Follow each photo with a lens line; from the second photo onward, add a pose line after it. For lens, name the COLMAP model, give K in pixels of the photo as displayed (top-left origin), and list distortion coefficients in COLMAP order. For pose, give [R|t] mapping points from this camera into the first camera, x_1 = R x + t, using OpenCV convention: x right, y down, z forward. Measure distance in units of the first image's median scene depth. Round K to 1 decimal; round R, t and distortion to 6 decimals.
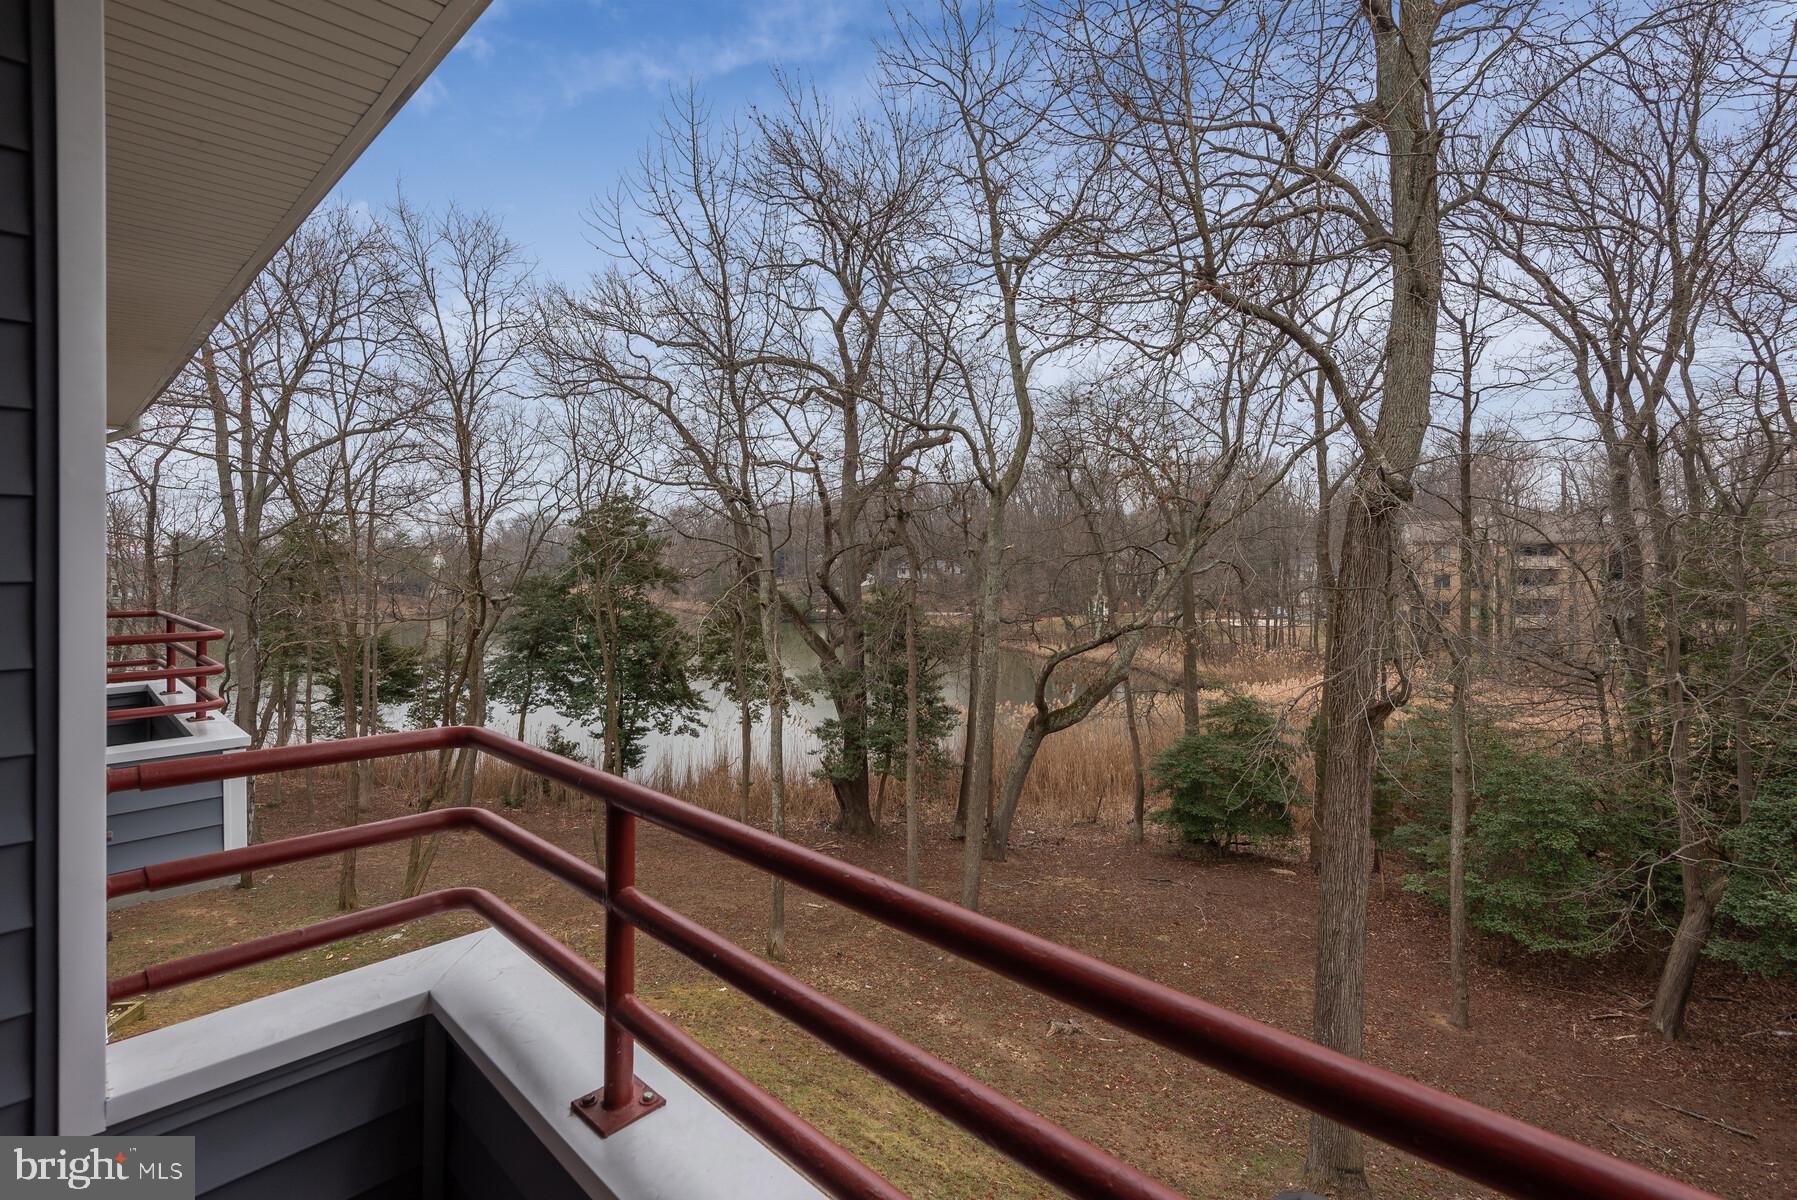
lens RADIAL K [[817.0, 0, 893.5], [0, 817.0, 568.8], [0, 0, 1]] dist [0.009702, -0.004720]
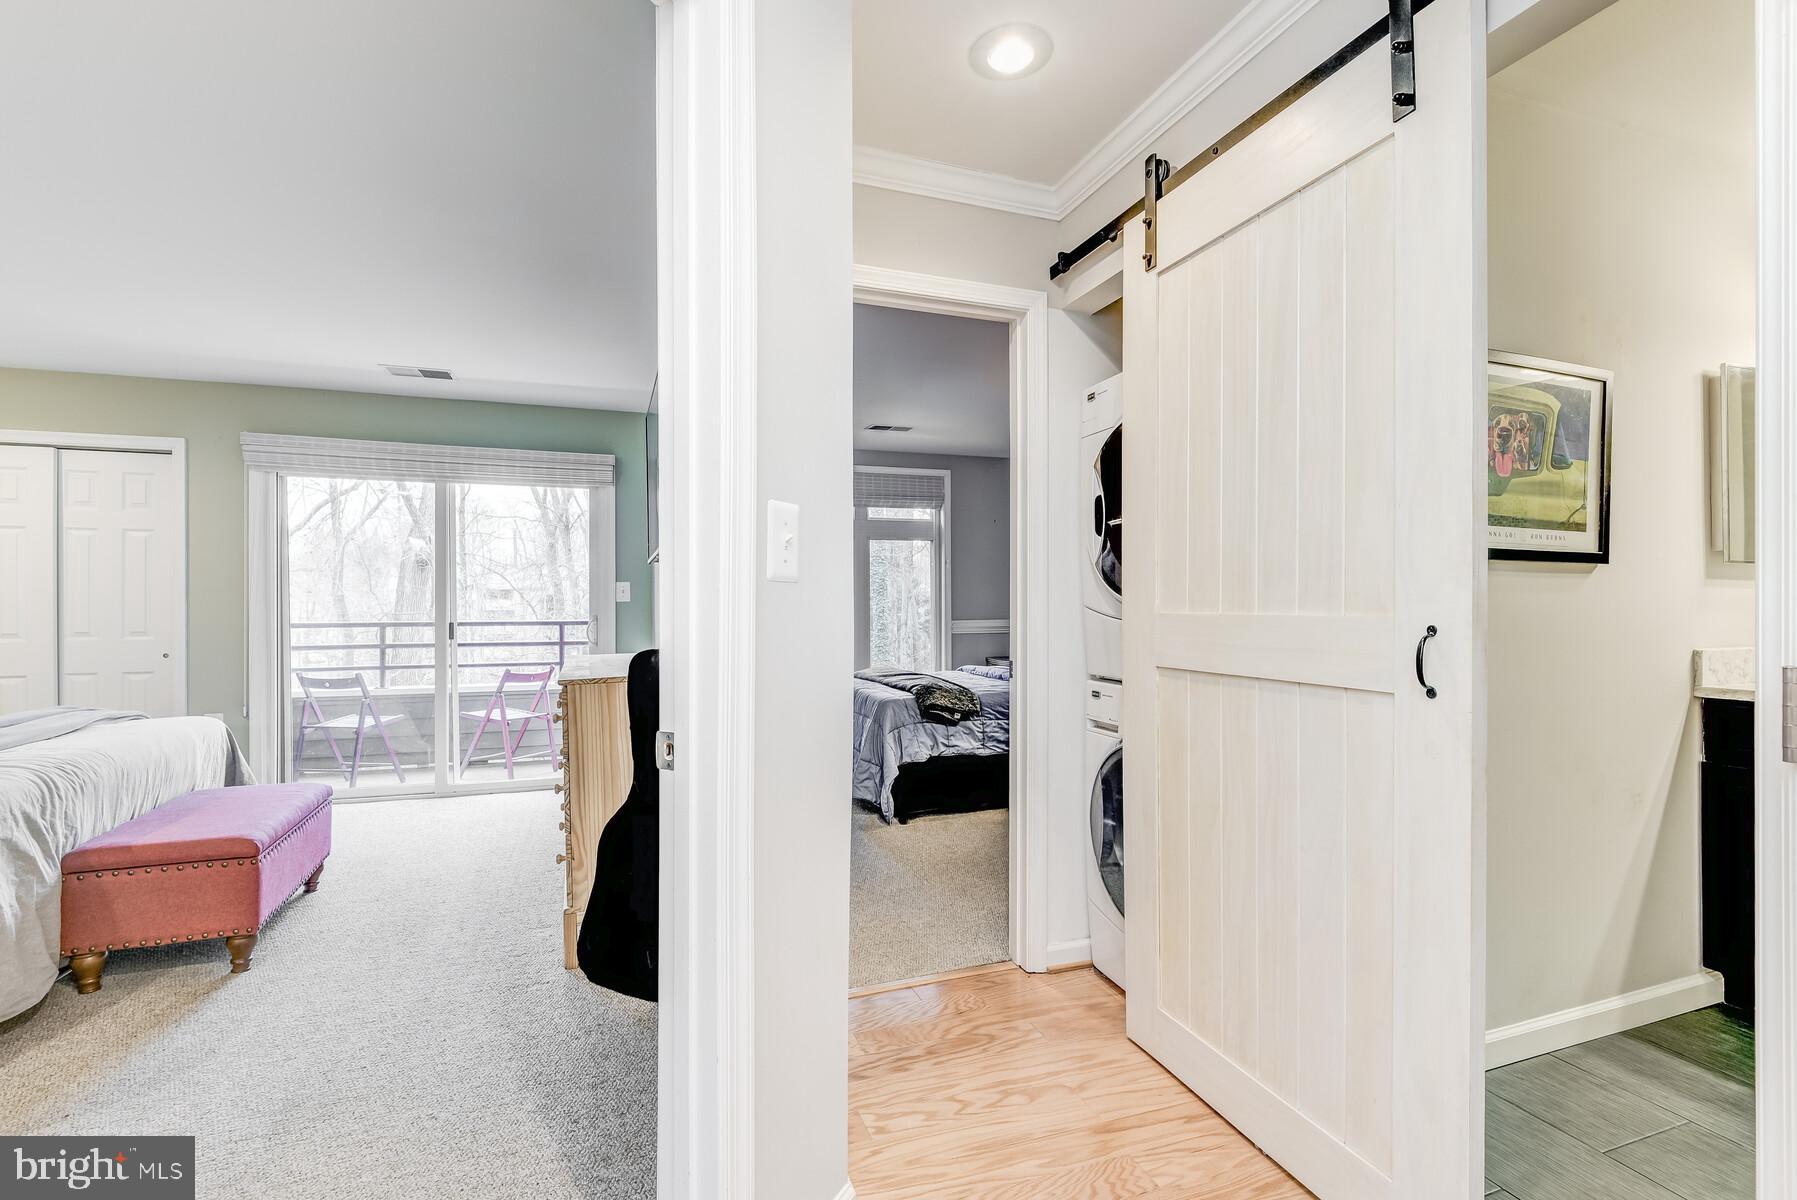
lens RADIAL K [[817.0, 0, 899.9], [0, 817.0, 599.4], [0, 0, 1]] dist [0.009702, -0.004720]
pose [[0.431551, -0.001101, 0.902088, -0.204431], [0.018070, 0.999809, -0.007424, 0.012747], [-0.901908, 0.019505, 0.431489, -0.234830]]
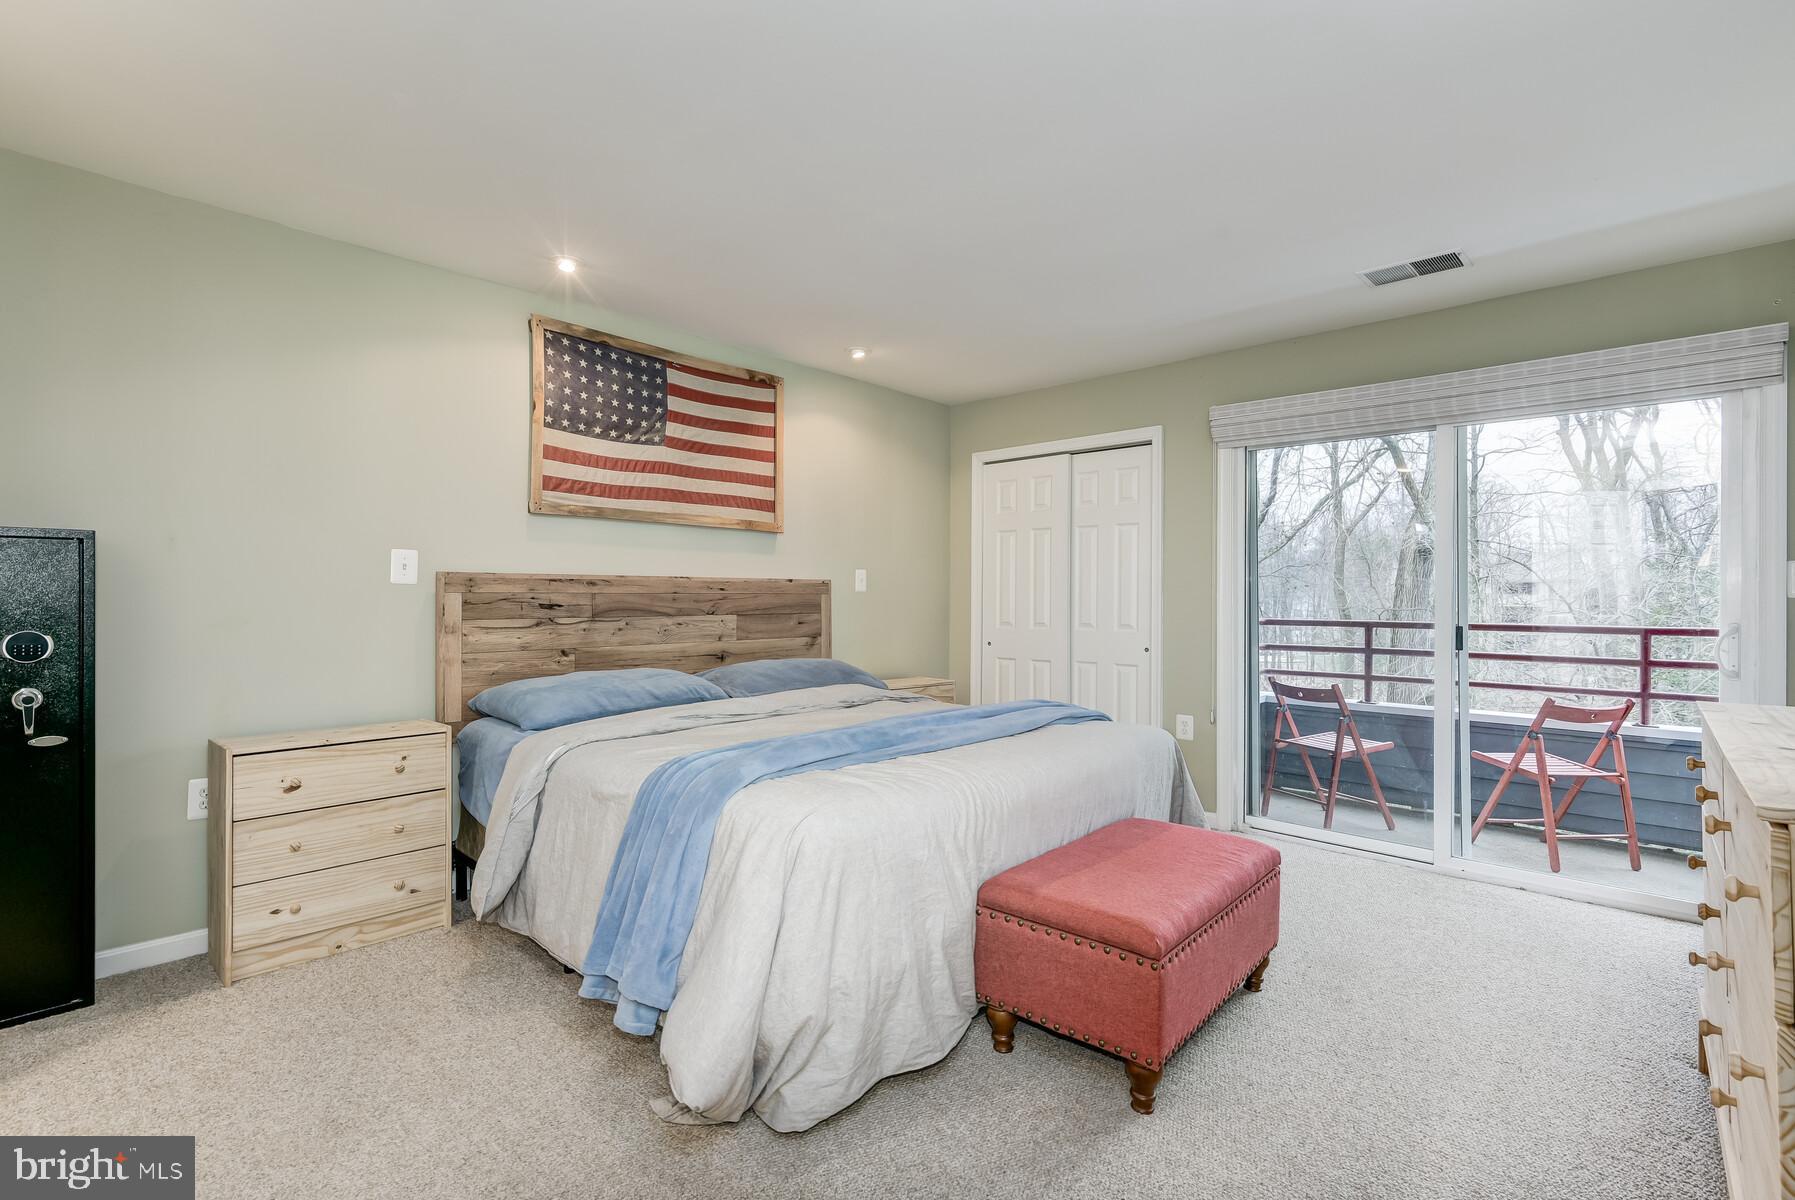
lens RADIAL K [[816.1, 0, 885.5], [0, 816.1, 594.8], [0, 0, 1]] dist [0.009702, -0.004720]
pose [[0.999927, 0.000948, 0.012060, -0.157223], [-0.000742, 0.999853, -0.017113, 0.011969], [-0.012075, 0.017103, 0.999781, -0.169423]]
